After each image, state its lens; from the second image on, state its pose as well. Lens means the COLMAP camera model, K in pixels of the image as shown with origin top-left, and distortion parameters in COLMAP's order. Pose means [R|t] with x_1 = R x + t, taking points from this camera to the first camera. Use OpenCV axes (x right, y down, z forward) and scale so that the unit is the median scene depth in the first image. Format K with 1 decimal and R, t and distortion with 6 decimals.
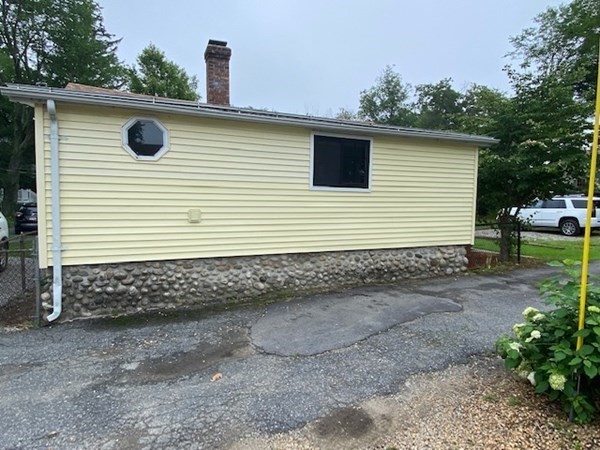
lens RADIAL K [[349.1, 0, 300.0], [0, 349.1, 225.0], [0, 0, 1]] dist [-0.001125, -0.000184]
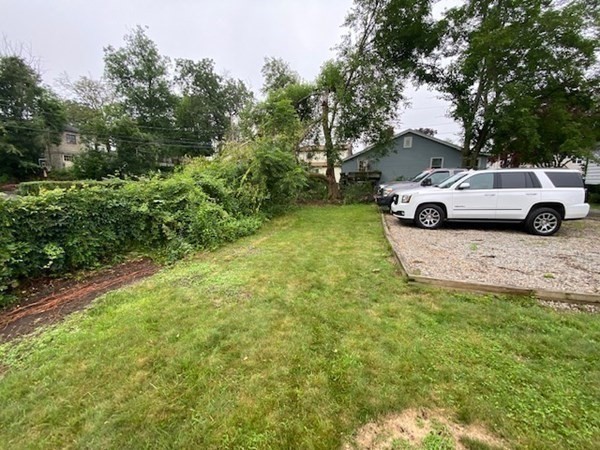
lens RADIAL K [[246.2, 0, 300.0], [0, 246.2, 225.0], [0, 0, 1]] dist [0.025005, -0.024581]
pose [[0.710683, -0.126118, 0.692115, 0.055837], [0.062469, 0.991227, 0.116478, -0.017087], [-0.700733, -0.039543, 0.712327, 0.287023]]
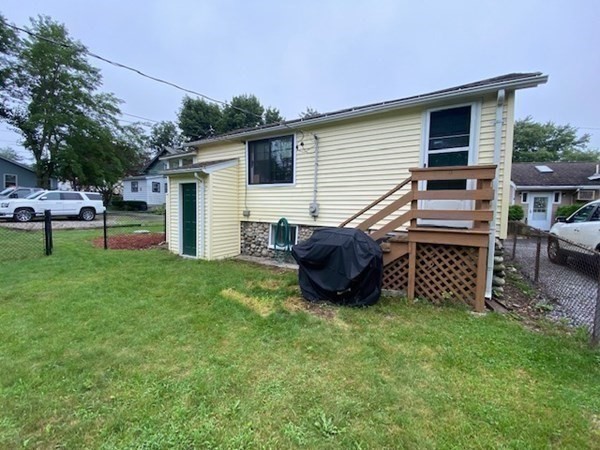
lens RADIAL K [[246.2, 0, 300.0], [0, 246.2, 225.0], [0, 0, 1]] dist [0.025005, -0.024581]
pose [[-0.571358, -0.079710, 0.816821, -0.134334], [0.031216, 0.992441, 0.118682, -0.011481], [-0.820107, 0.093308, -0.564551, 0.252248]]
